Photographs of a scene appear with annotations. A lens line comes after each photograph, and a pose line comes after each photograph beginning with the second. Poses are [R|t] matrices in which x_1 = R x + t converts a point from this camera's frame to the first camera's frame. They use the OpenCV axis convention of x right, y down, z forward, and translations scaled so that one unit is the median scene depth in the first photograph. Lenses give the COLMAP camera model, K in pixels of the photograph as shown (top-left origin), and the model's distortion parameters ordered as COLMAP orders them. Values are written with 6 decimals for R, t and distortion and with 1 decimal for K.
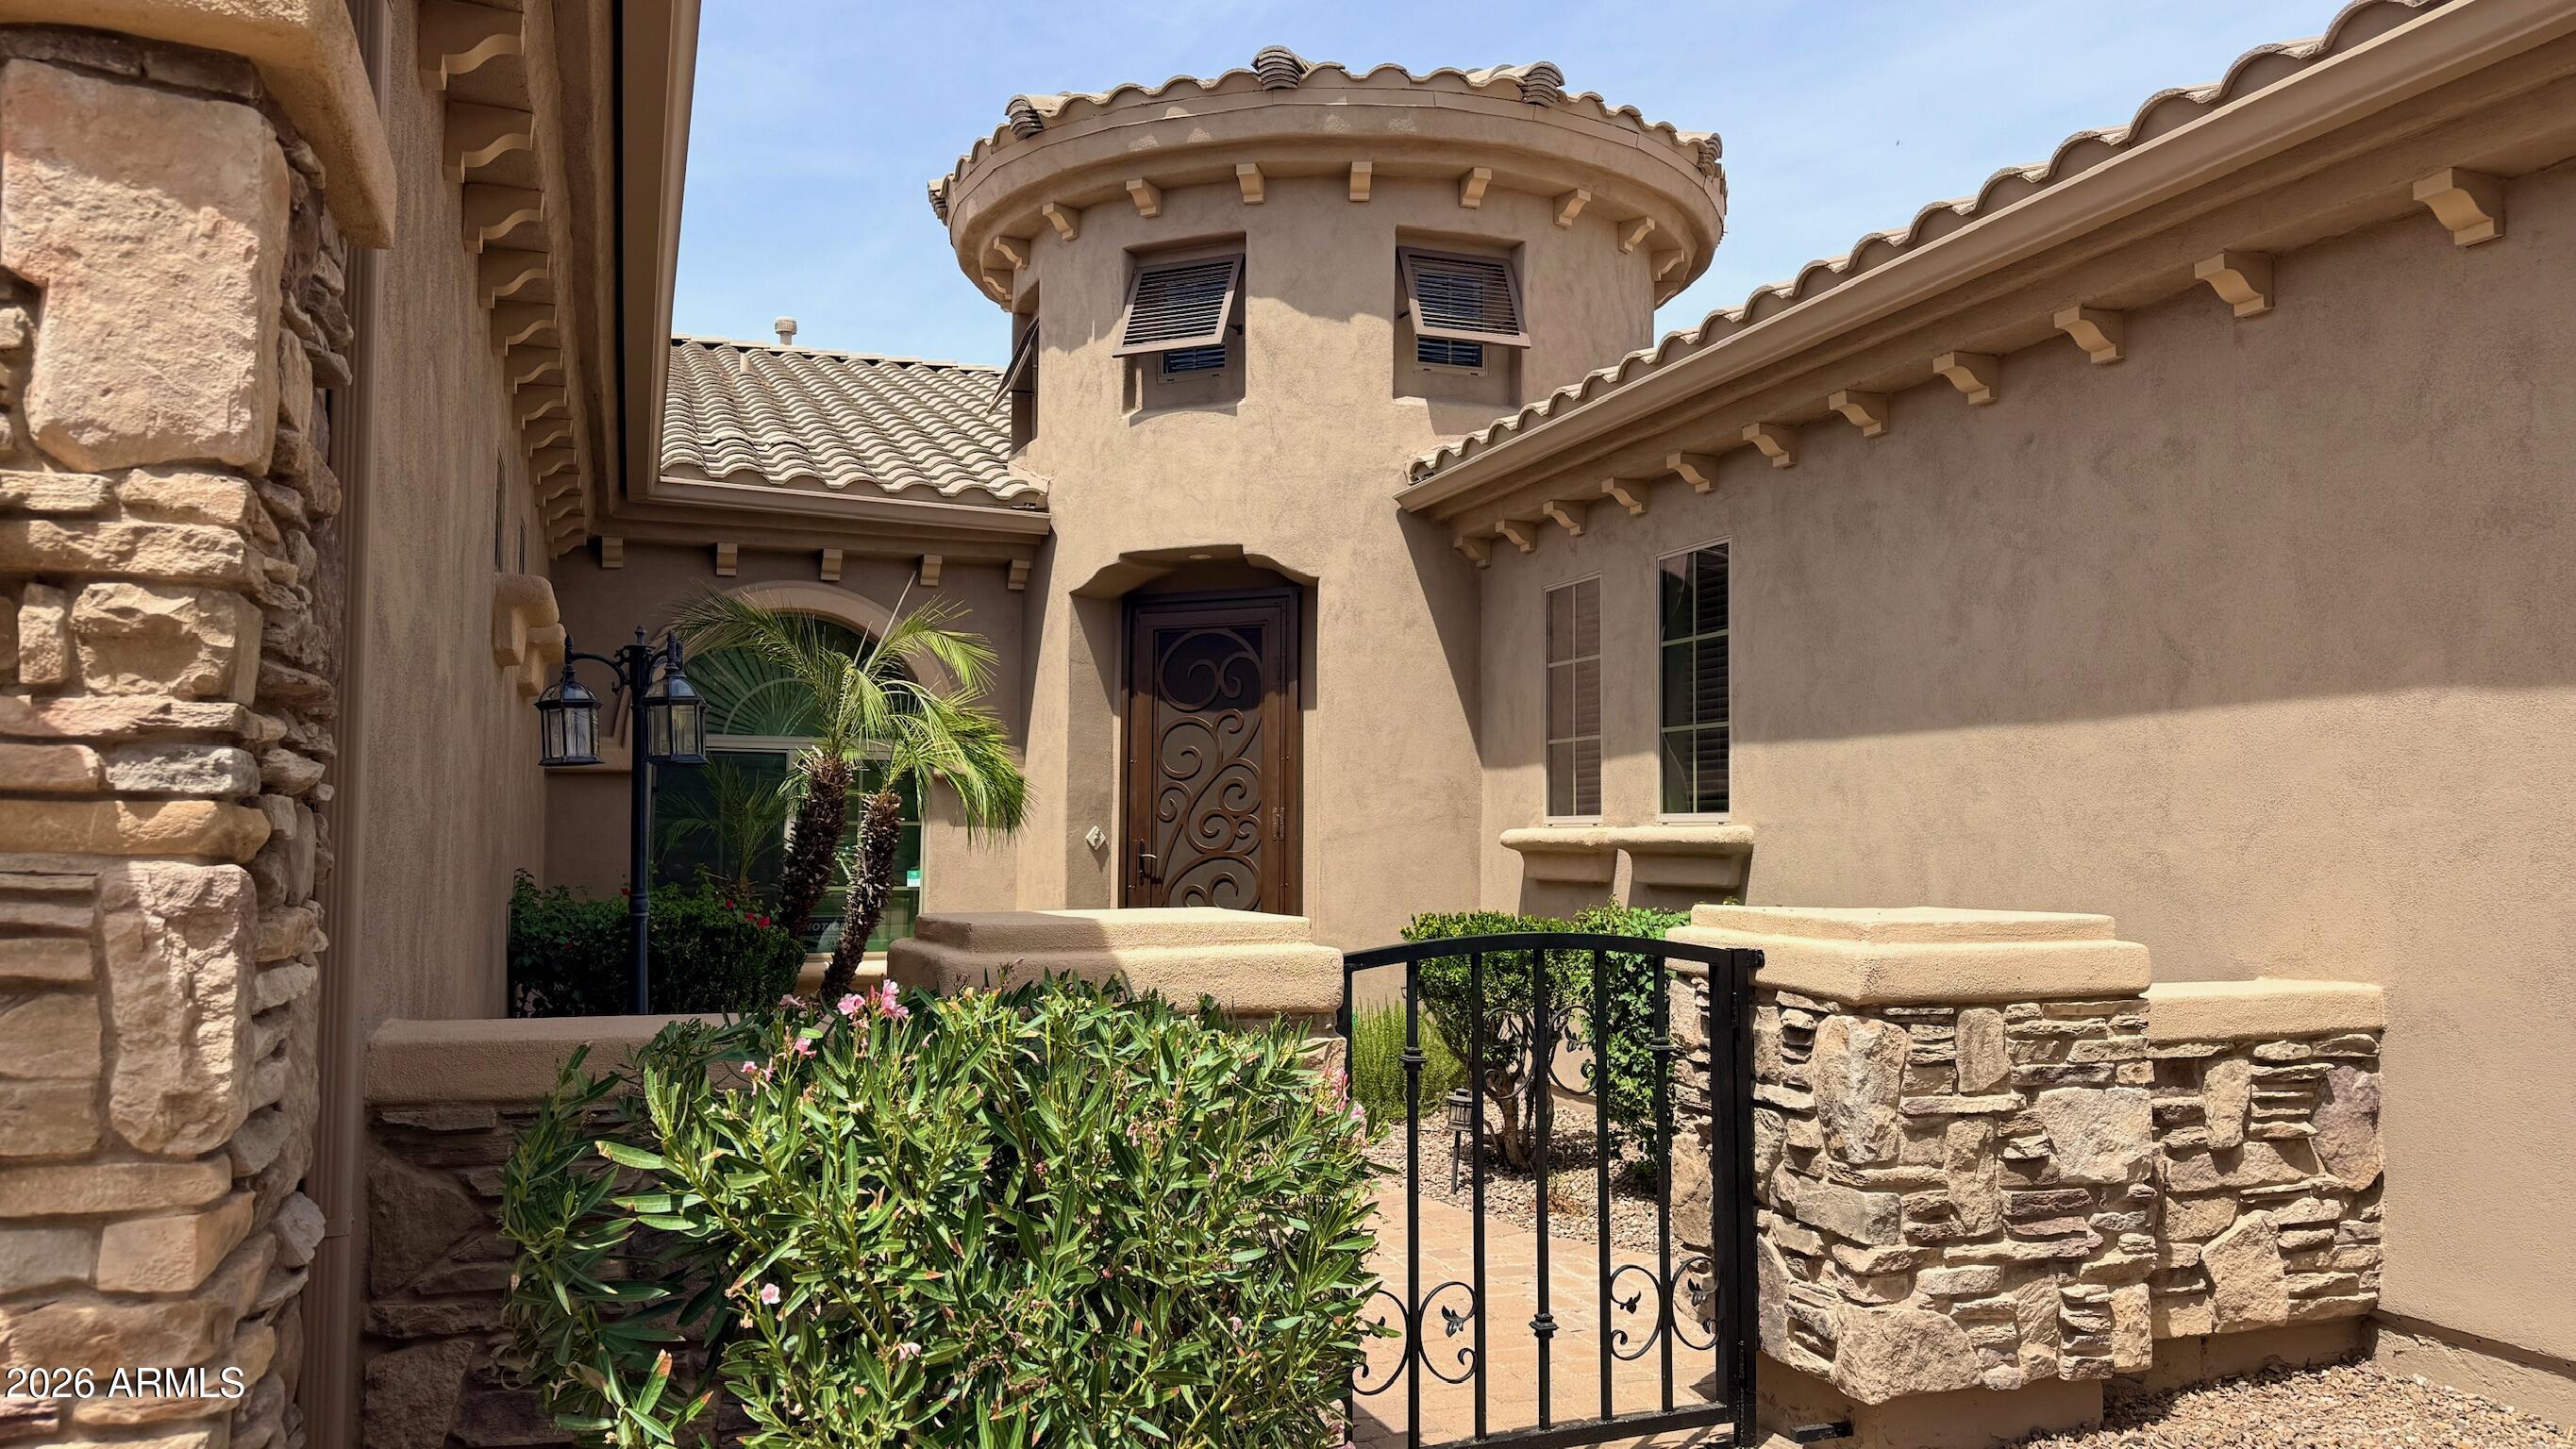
lens RADIAL K [[1810.6, 0, 1288.0], [0, 1810.6, 724.5], [0, 0, 1]] dist [0.073505, -0.104436]
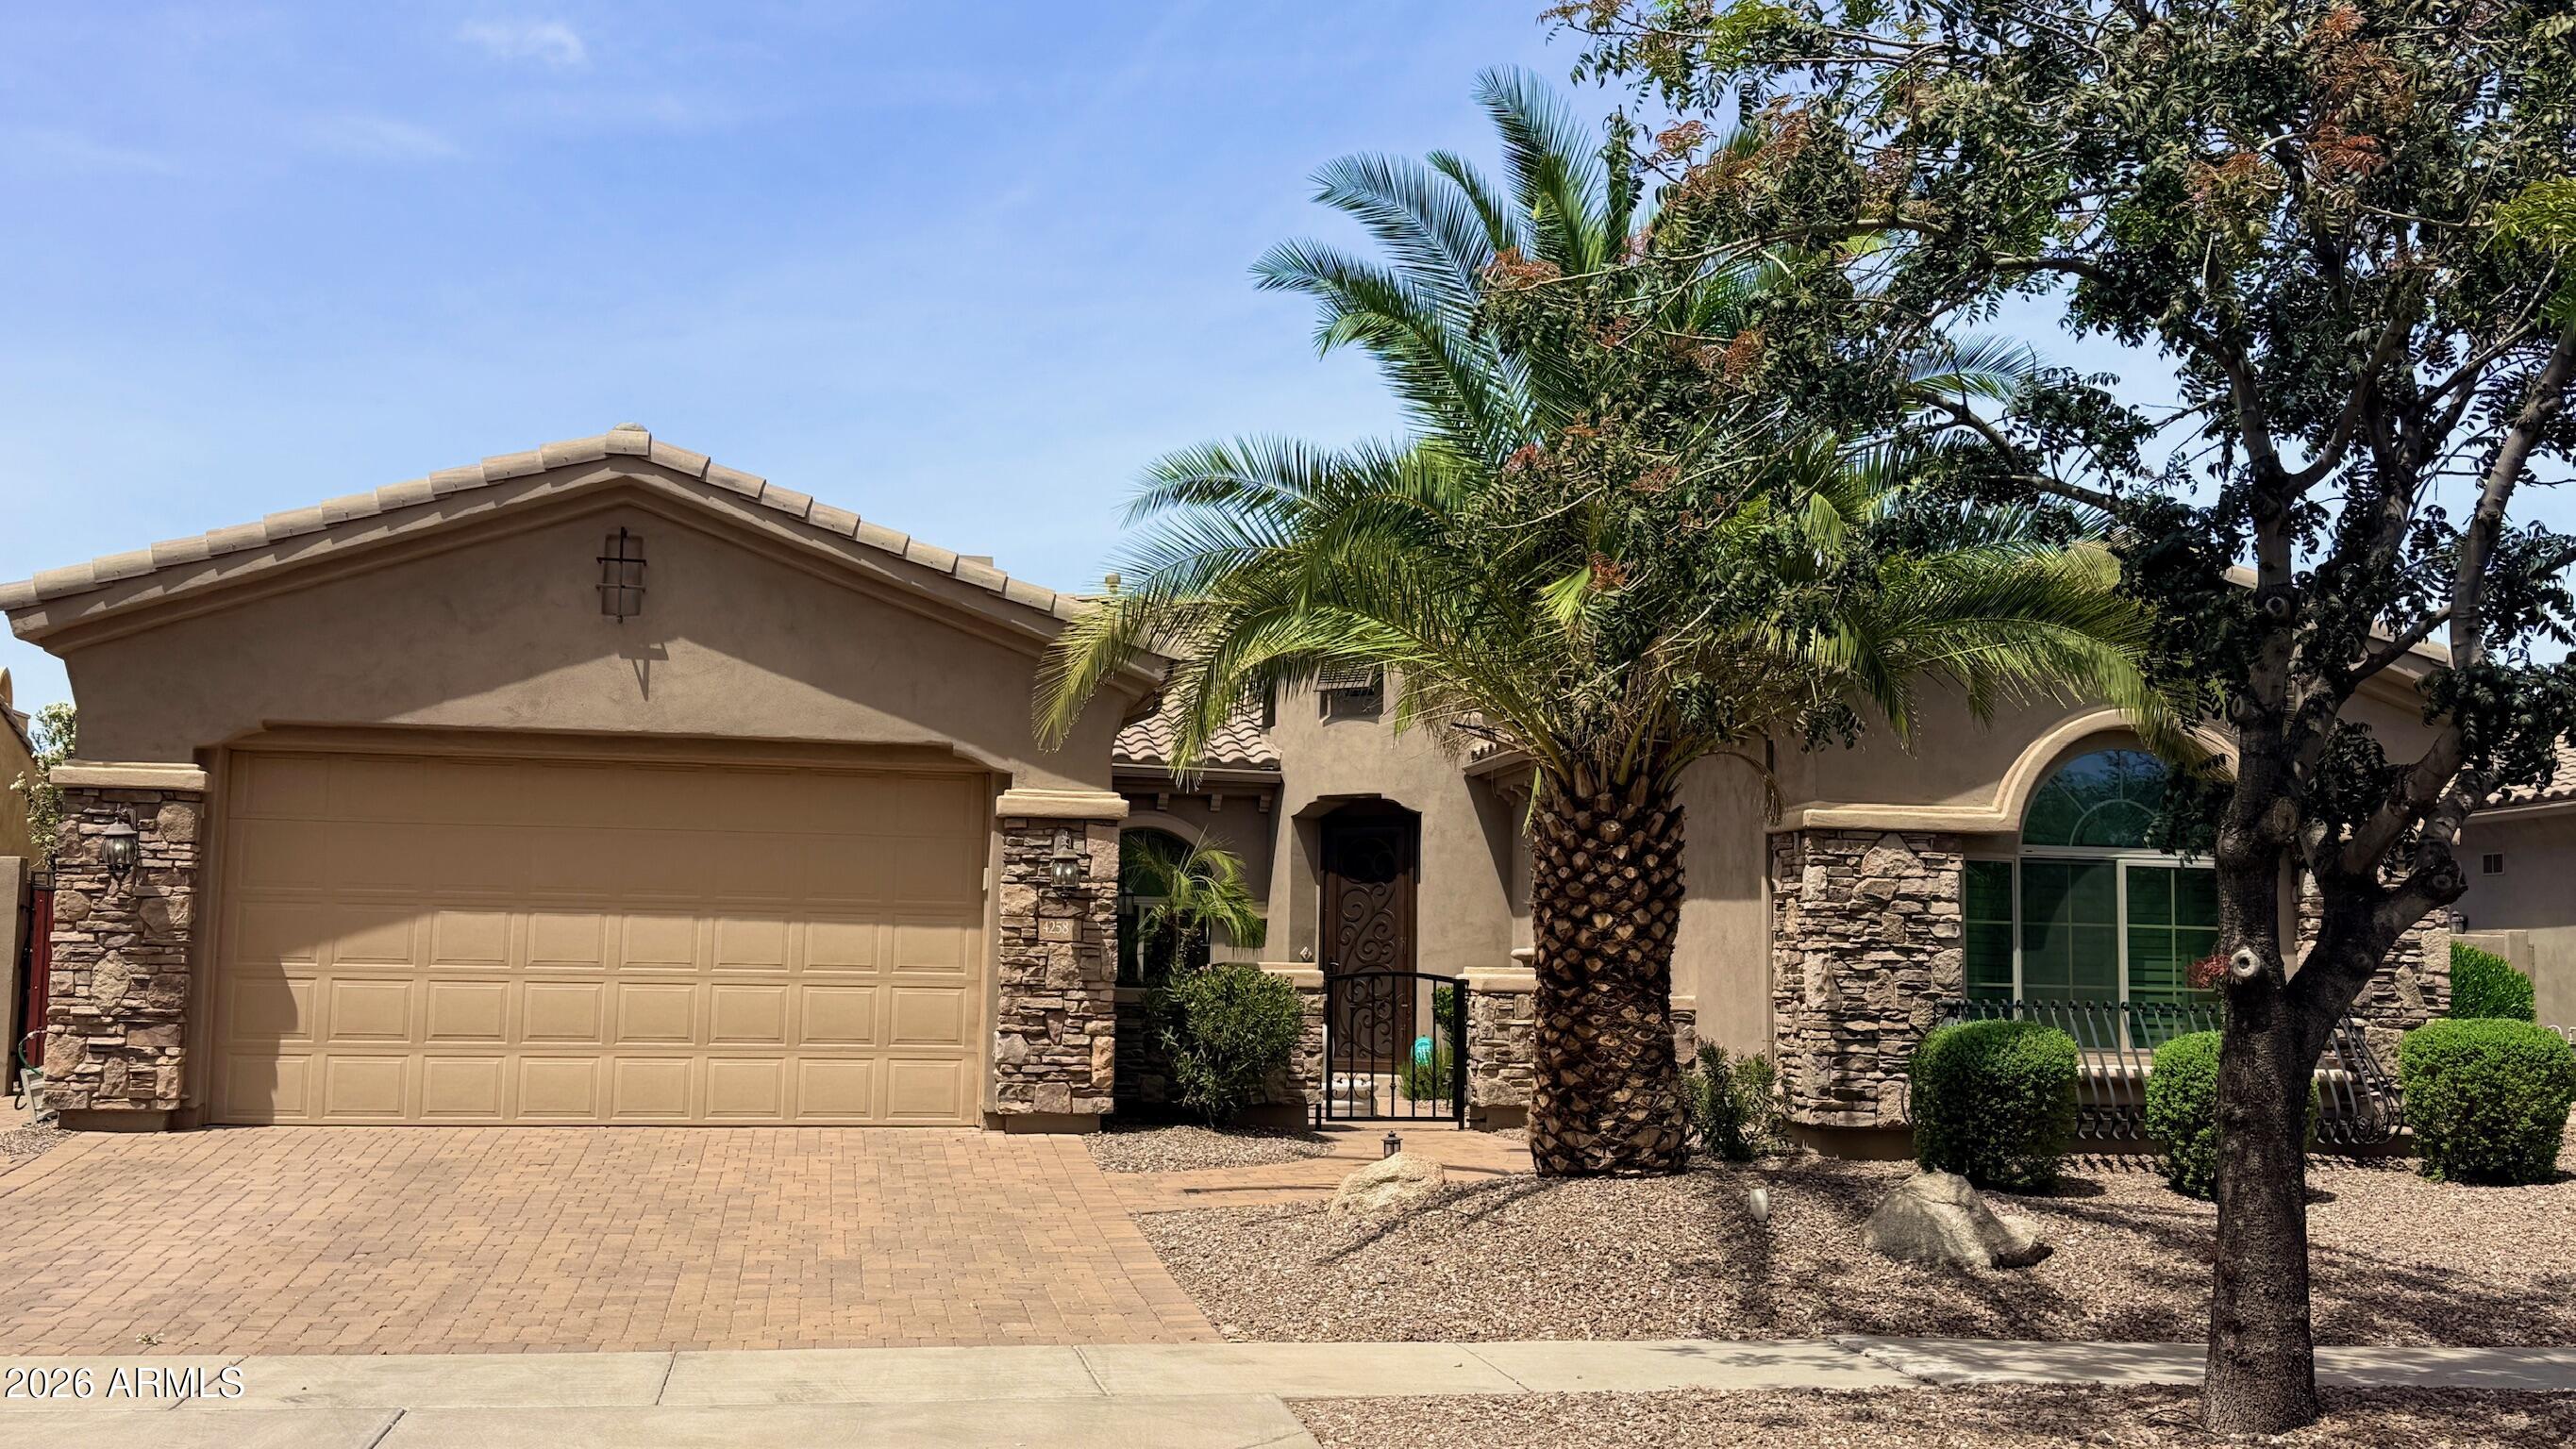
lens RADIAL K [[2754.2, 0, 1288.0], [0, 2754.2, 724.5], [0, 0, 1]] dist [0.005540, 0.000452]
pose [[0.985962, -0.007703, -0.166790, 0.348045], [0.001852, 0.999378, -0.035205, -0.071139], [0.166957, 0.034402, 0.985364, -1.773023]]
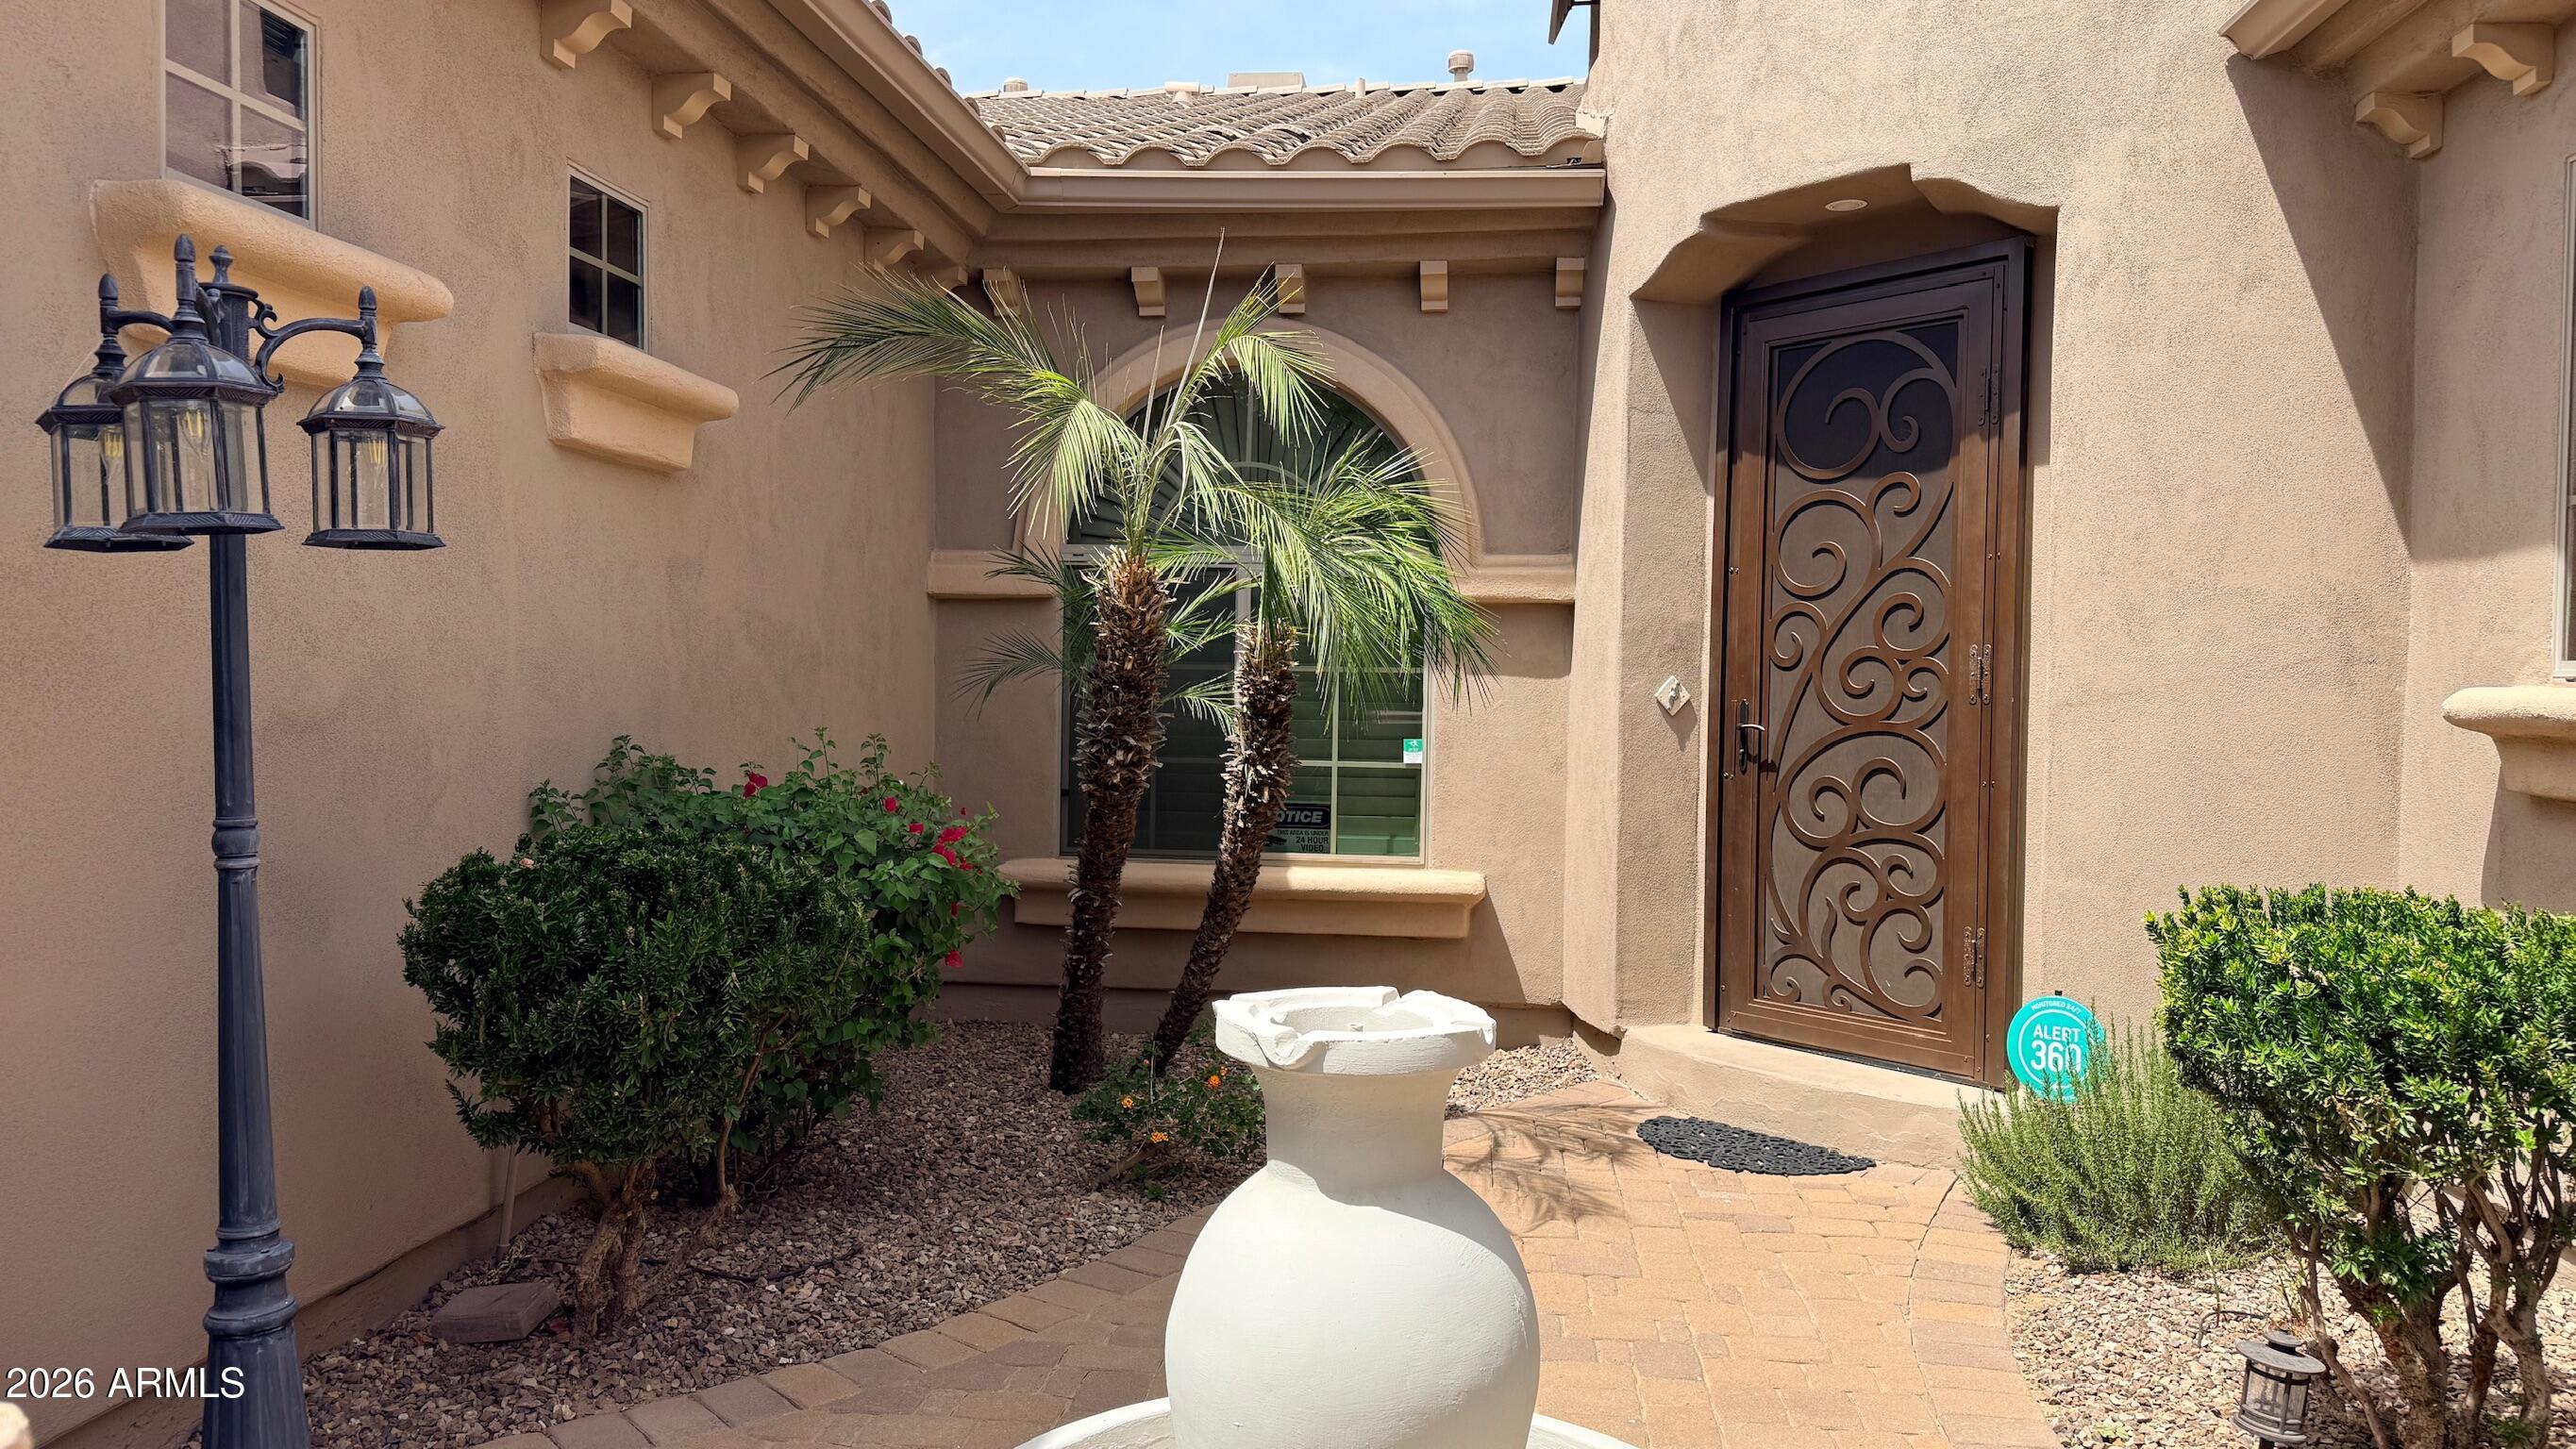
lens RADIAL K [[1810.6, 0, 1288.0], [0, 1810.6, 724.5], [0, 0, 1]] dist [0.073505, -0.104436]
pose [[0.892643, 0.018671, -0.450377, 0.059135], [0.020011, 0.996515, 0.080973, 0.020715], [0.450320, -0.081293, 0.889159, 0.407696]]
